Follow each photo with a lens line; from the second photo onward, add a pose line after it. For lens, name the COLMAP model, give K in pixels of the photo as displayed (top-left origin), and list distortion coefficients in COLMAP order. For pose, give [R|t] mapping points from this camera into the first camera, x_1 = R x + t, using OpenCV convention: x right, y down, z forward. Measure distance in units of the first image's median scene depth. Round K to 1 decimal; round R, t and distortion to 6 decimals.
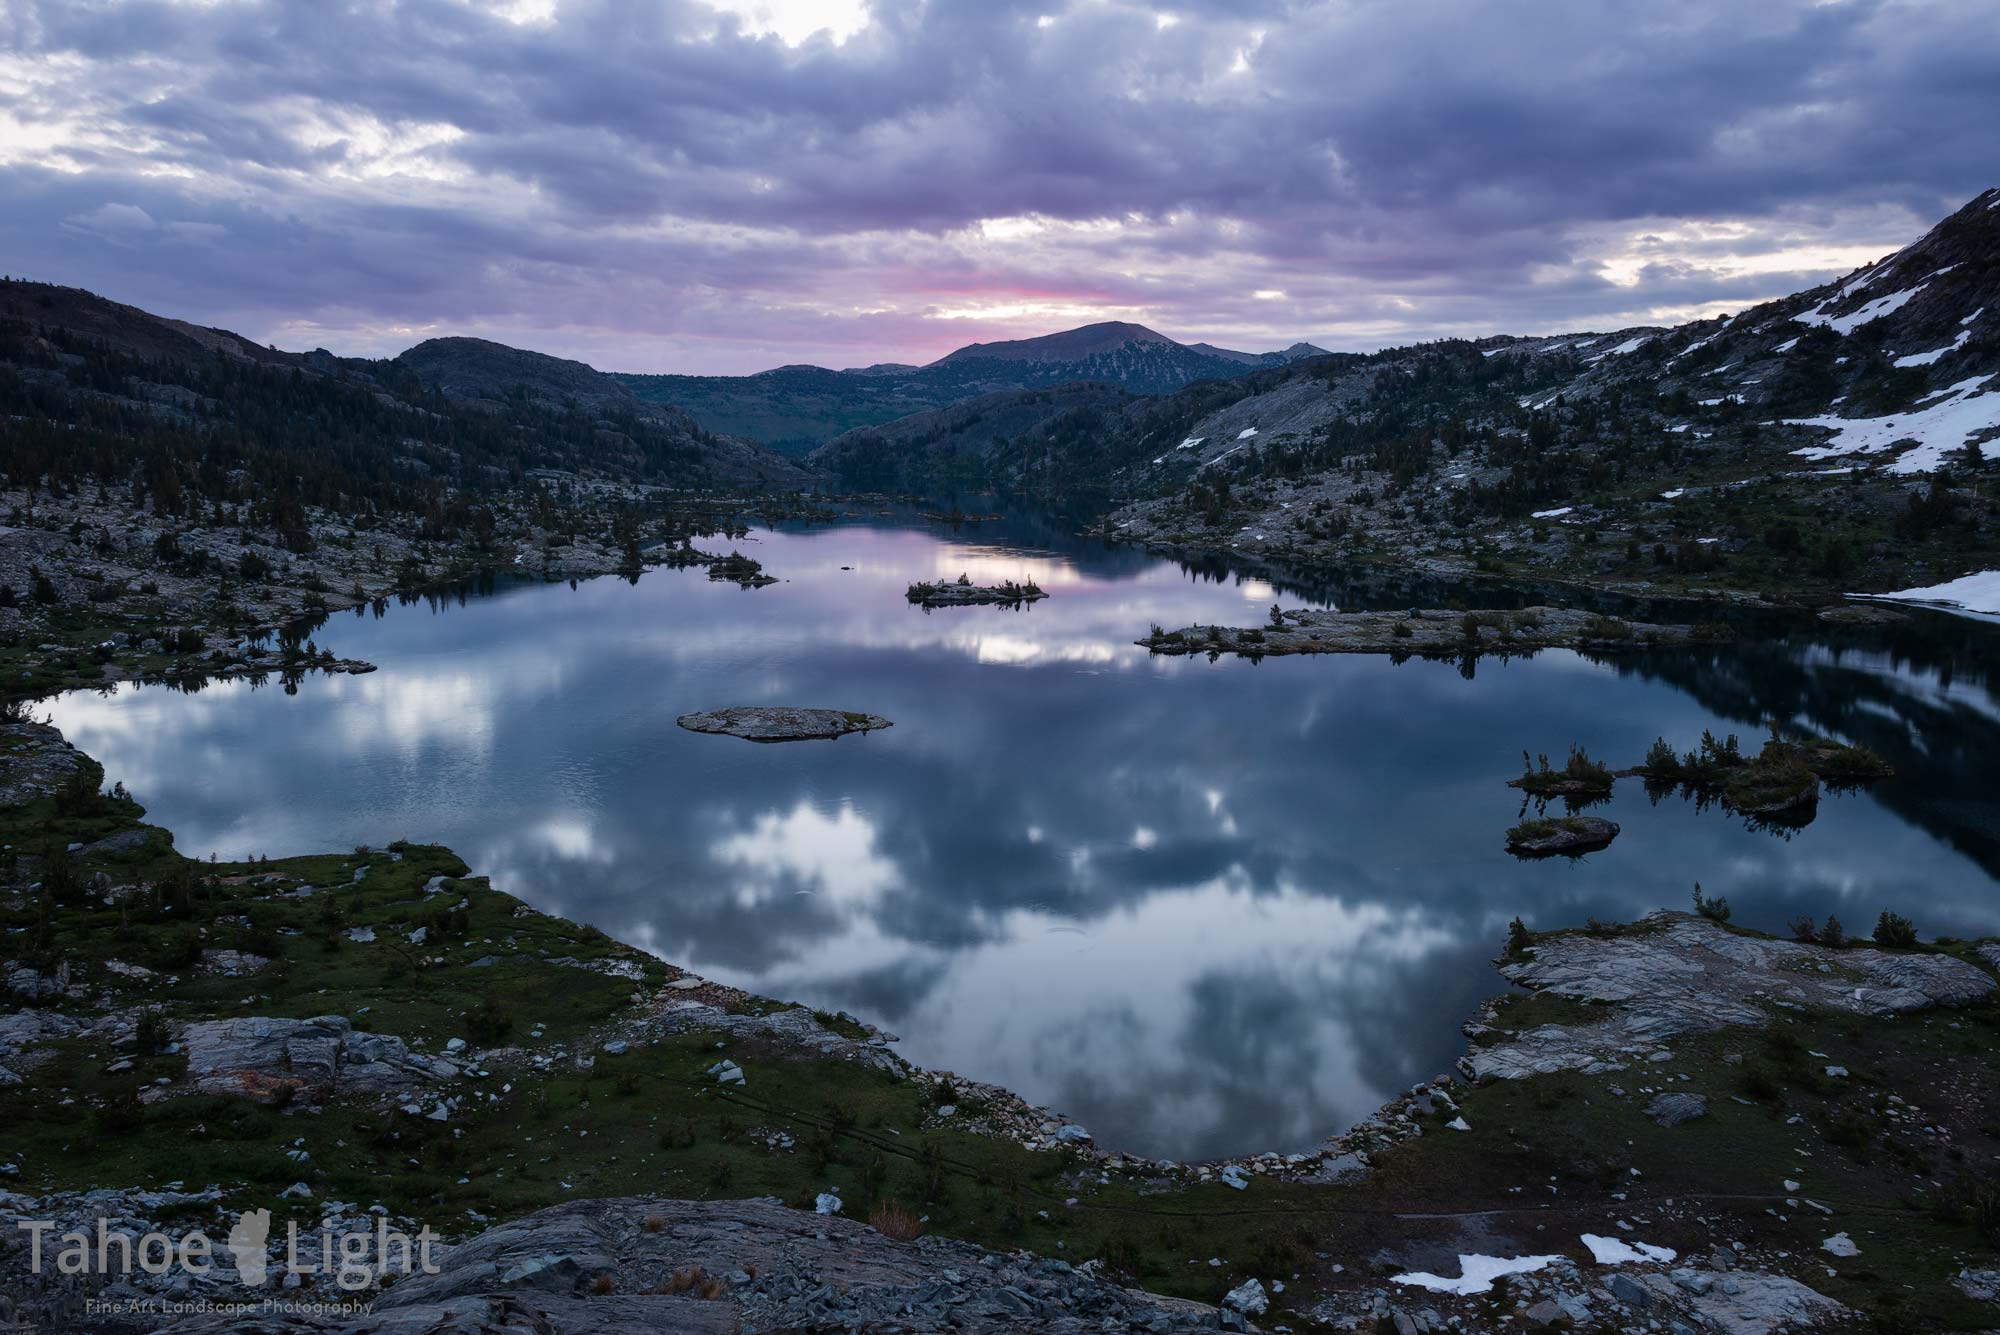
lens RADIAL K [[1362.2, 0, 996.8], [0, 1362.2, 659.0], [0, 0, 1]] dist [-0.004176, 0.010055]
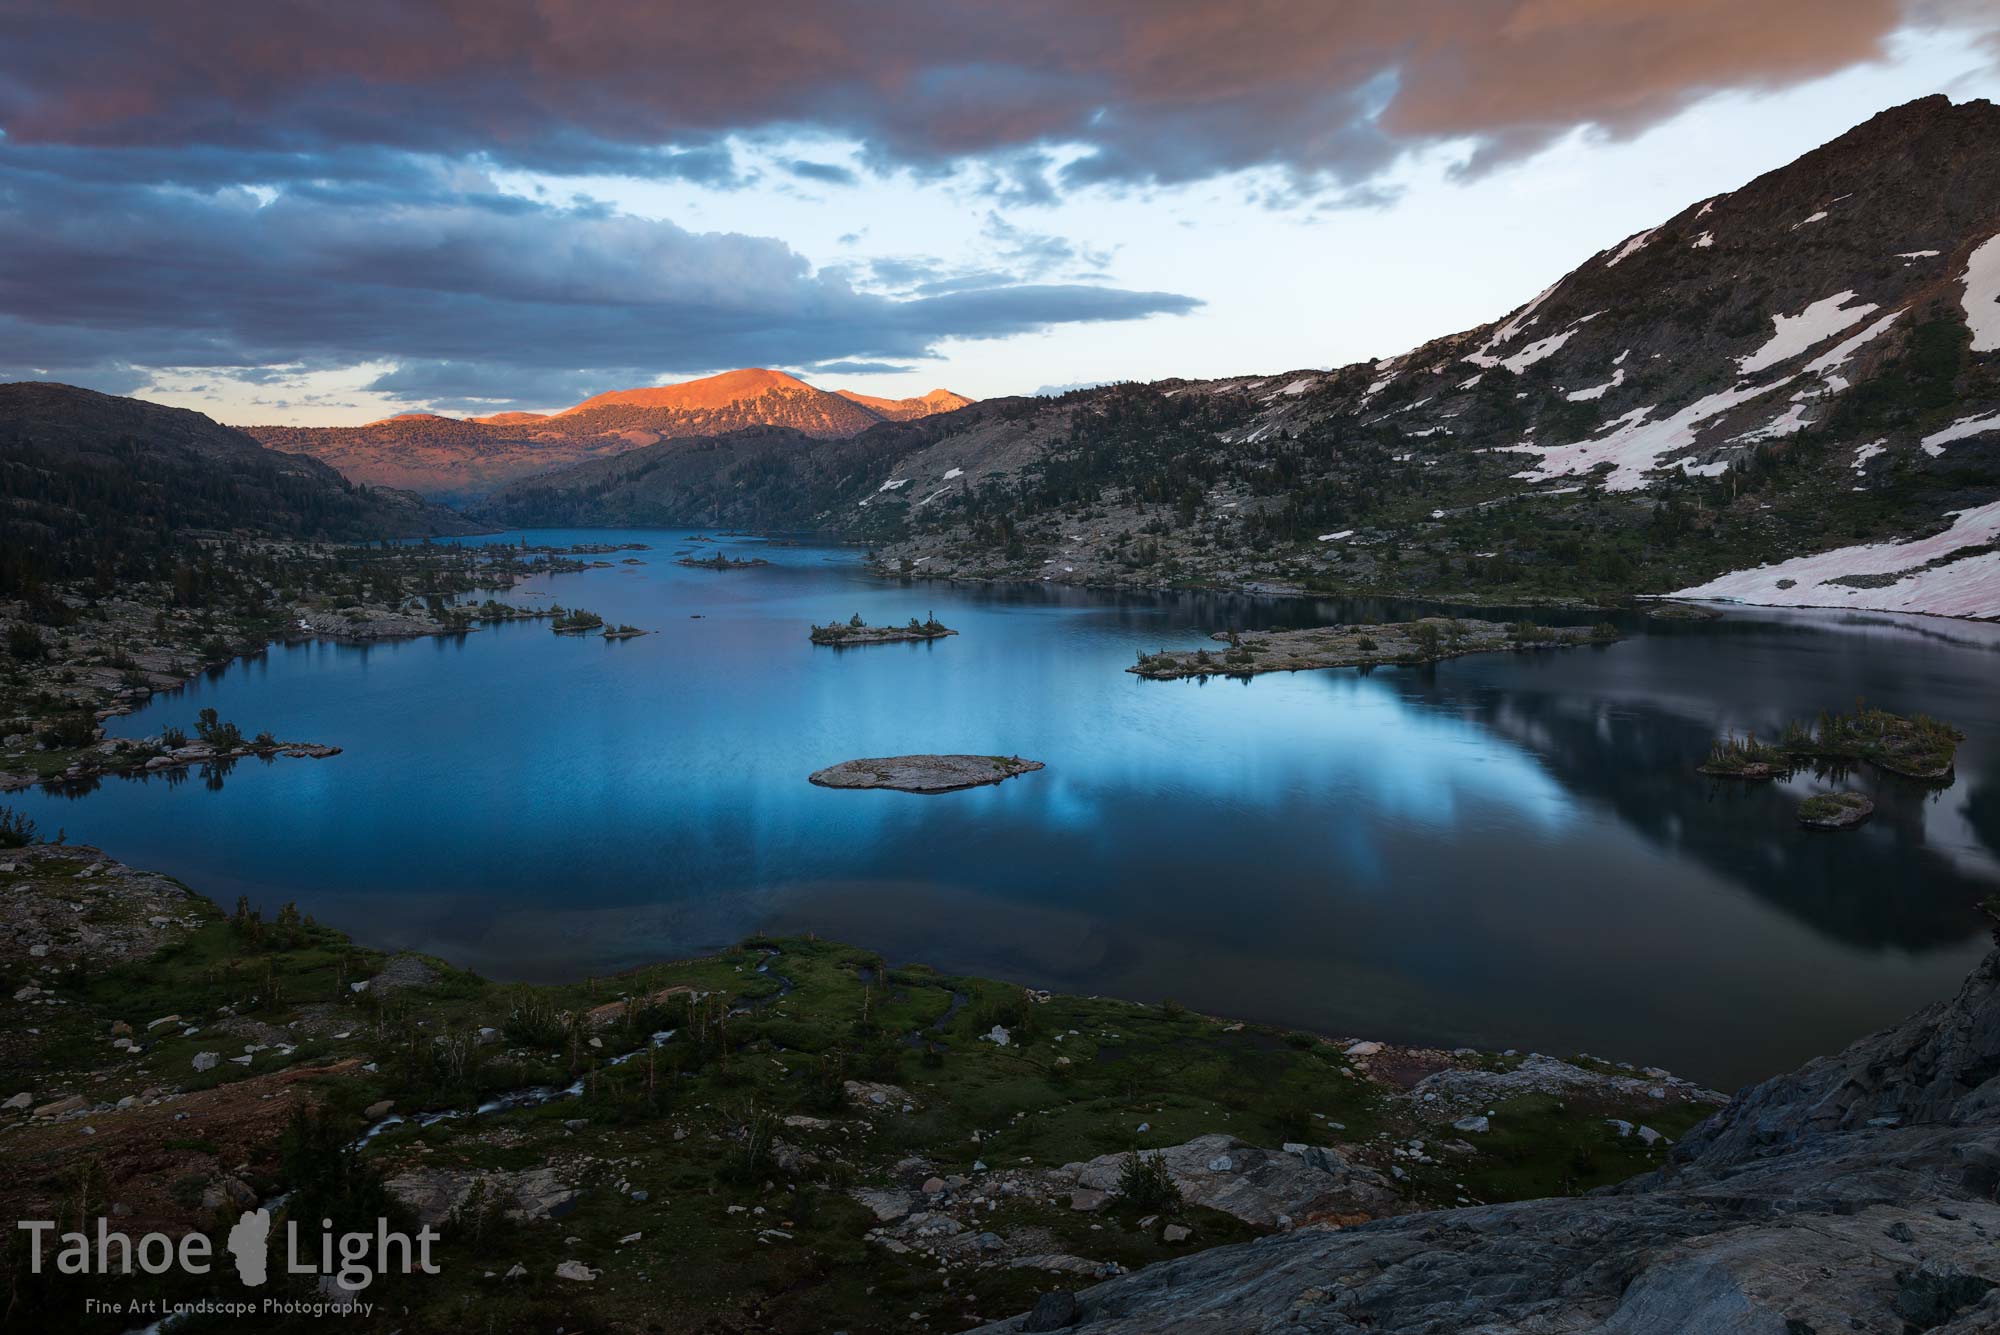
lens RADIAL K [[1362.2, 0, 996.8], [0, 1362.2, 659.0], [0, 0, 1]] dist [-0.004176, 0.010055]
pose [[0.963394, -0.055191, 0.262346, -0.108389], [0.064001, 0.997633, -0.025148, -0.000733], [-0.260337, 0.041018, 0.964646, 0.033407]]
